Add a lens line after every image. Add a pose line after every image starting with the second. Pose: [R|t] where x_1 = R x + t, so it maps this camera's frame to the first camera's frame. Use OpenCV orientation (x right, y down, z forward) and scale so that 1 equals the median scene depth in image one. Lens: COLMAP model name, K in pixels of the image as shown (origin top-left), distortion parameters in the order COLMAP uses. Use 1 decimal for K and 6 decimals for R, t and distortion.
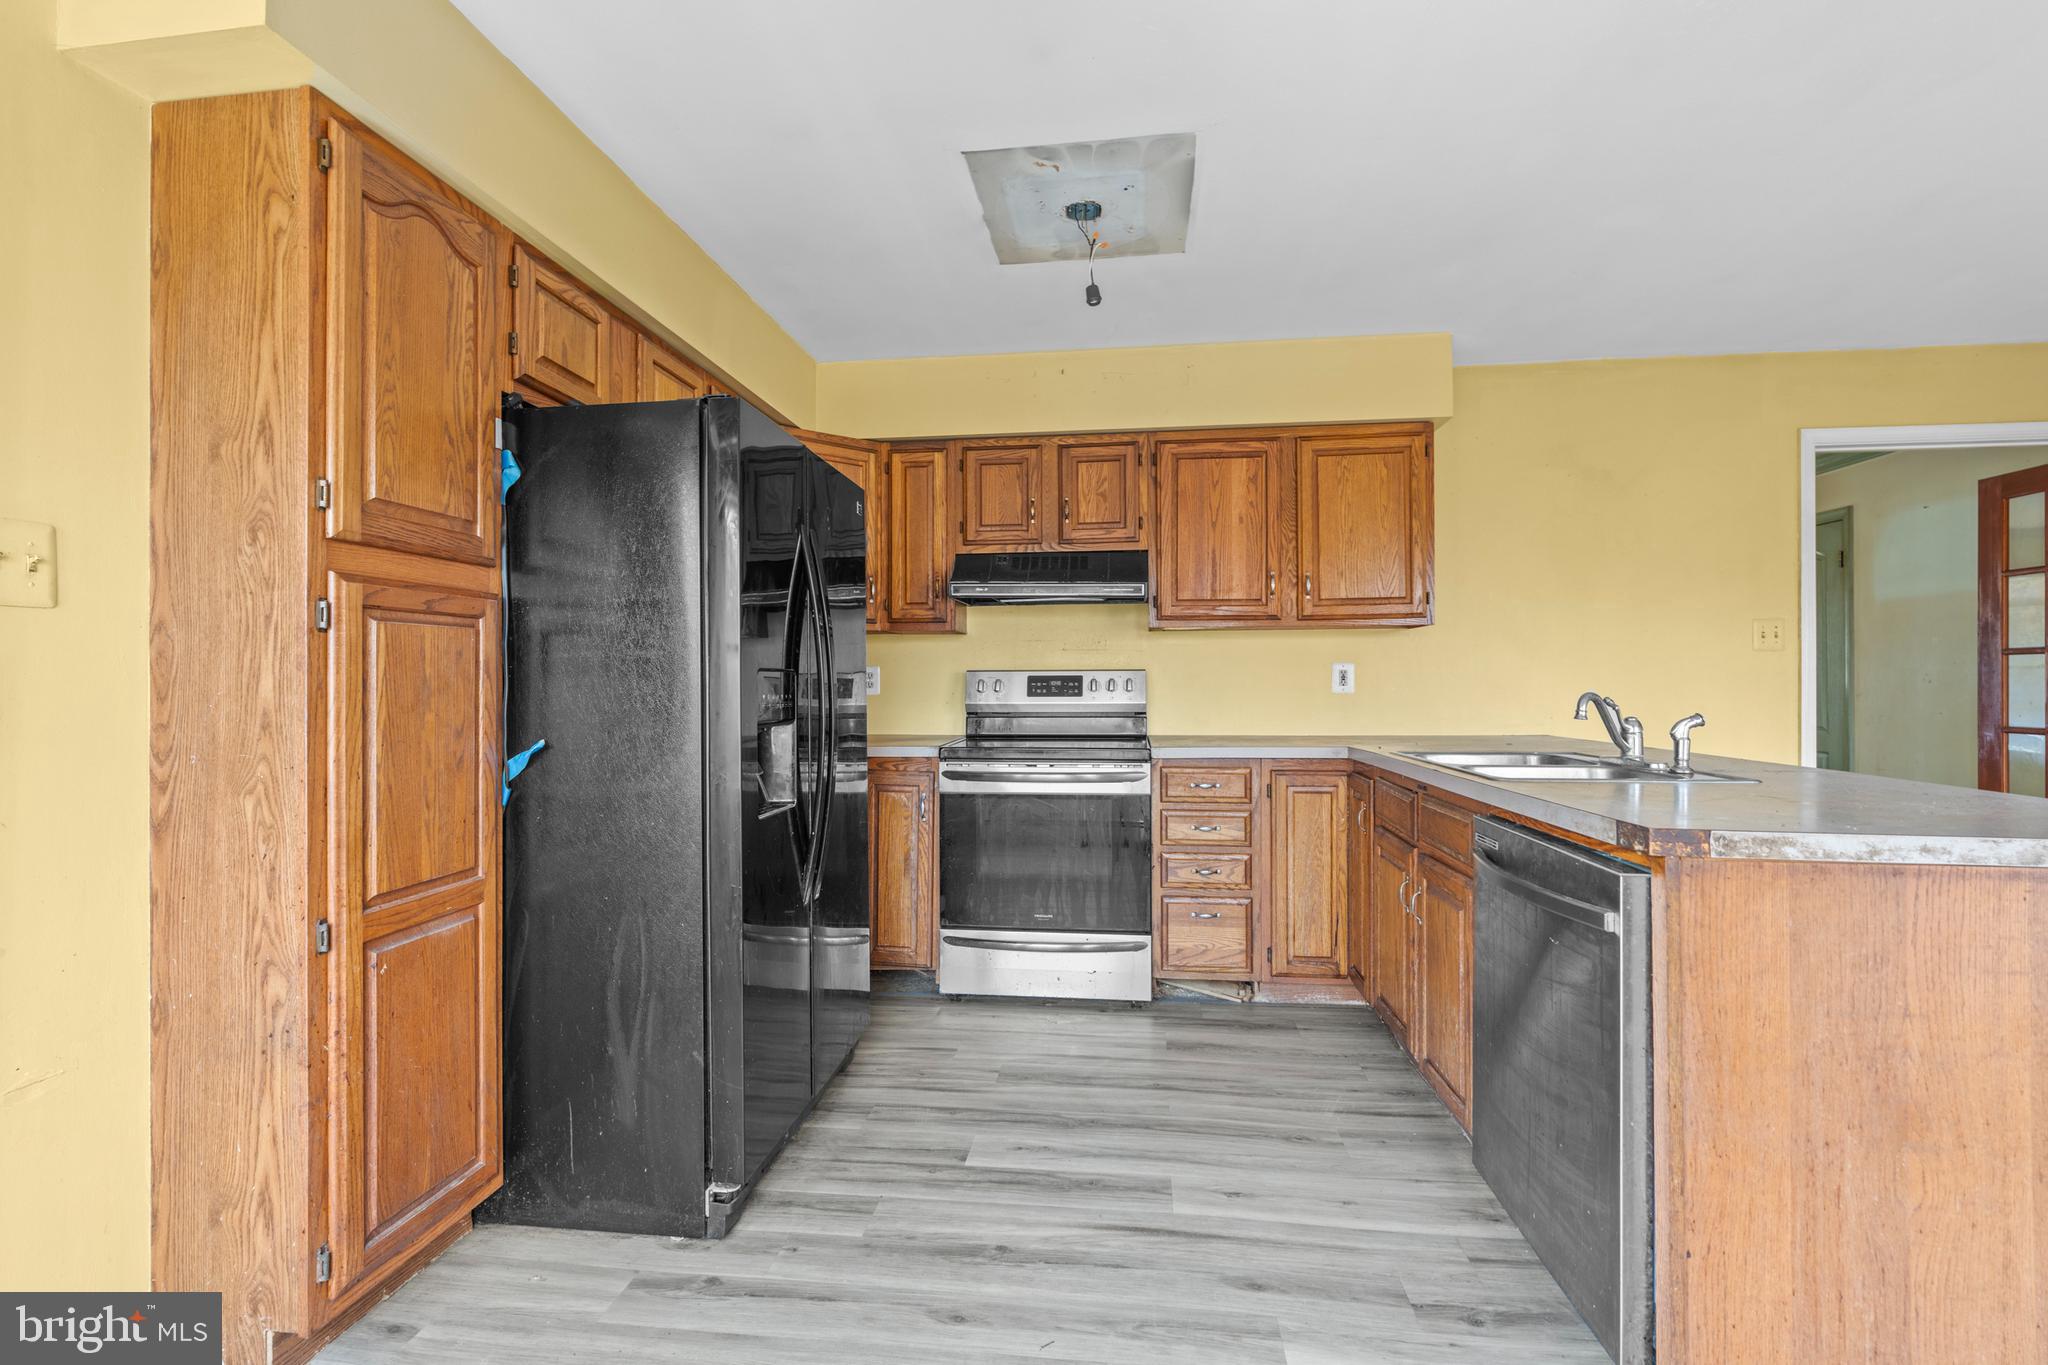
lens RADIAL K [[924.4, 0, 1028.4], [0, 924.4, 680.7], [0, 0, 1]] dist [-0.006255, 0.003213]
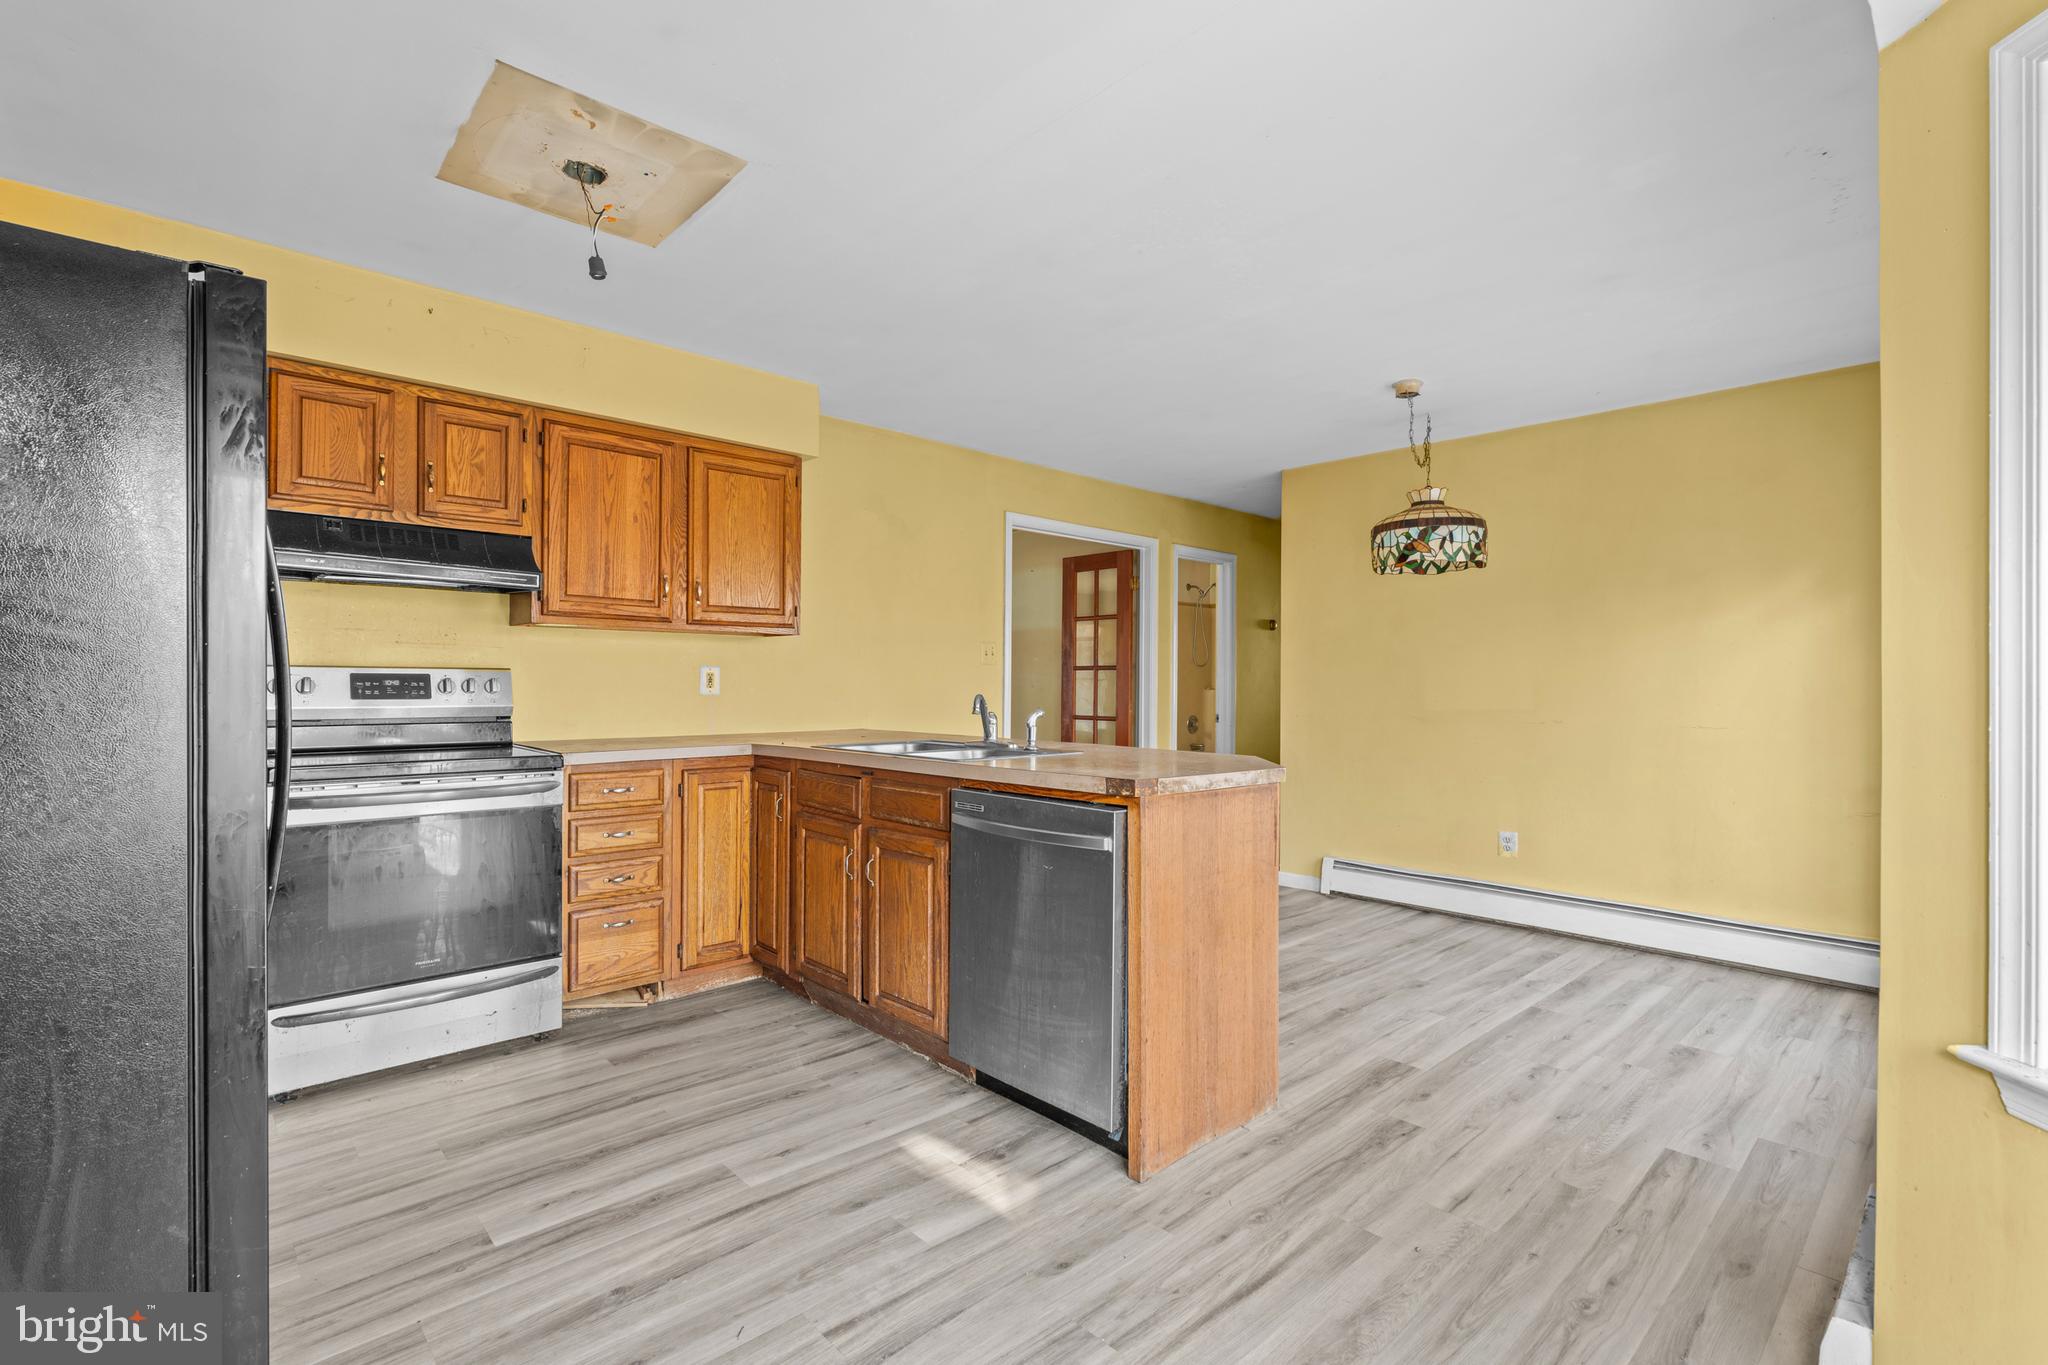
lens RADIAL K [[924.4, 0, 1026.8], [0, 924.4, 686.0], [0, 0, 1]] dist [-0.006255, 0.003213]
pose [[0.640752, 0.005903, 0.767725, -0.281983], [-0.009332, 0.999956, 0.000101, 0.000075], [-0.767691, -0.007229, 0.640779, 0.052789]]
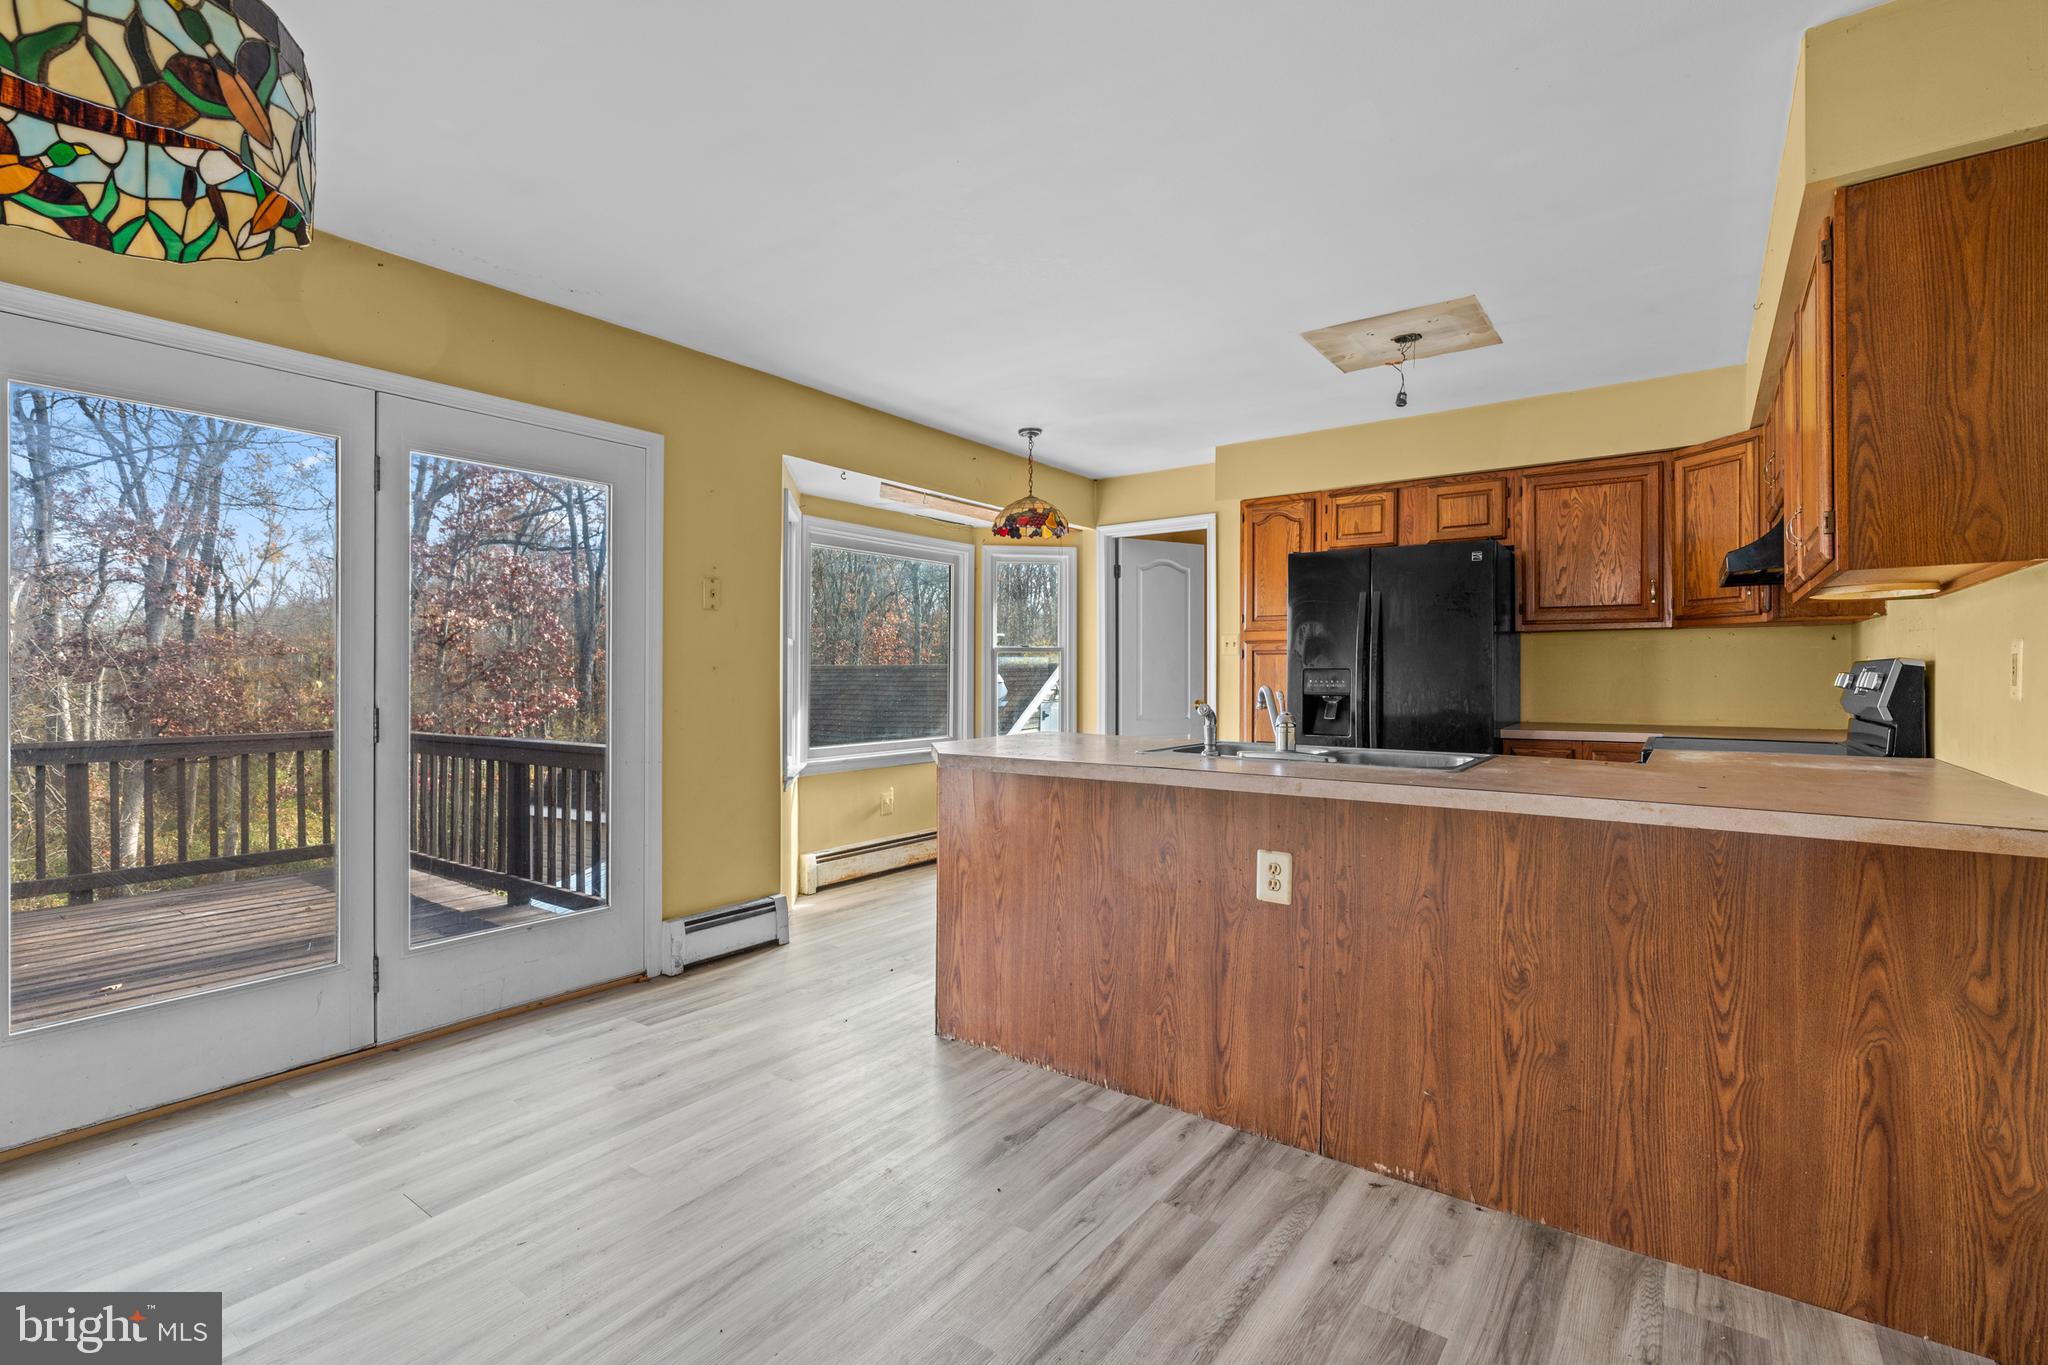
lens RADIAL K [[924.4, 0, 1022.6], [0, 924.4, 678.9], [0, 0, 1]] dist [-0.006255, 0.003213]
pose [[-0.487969, 0.007032, -0.872832, 1.222161], [0.001620, 0.999973, 0.007150, -0.002845], [0.872859, 0.002075, -0.487968, 0.916687]]
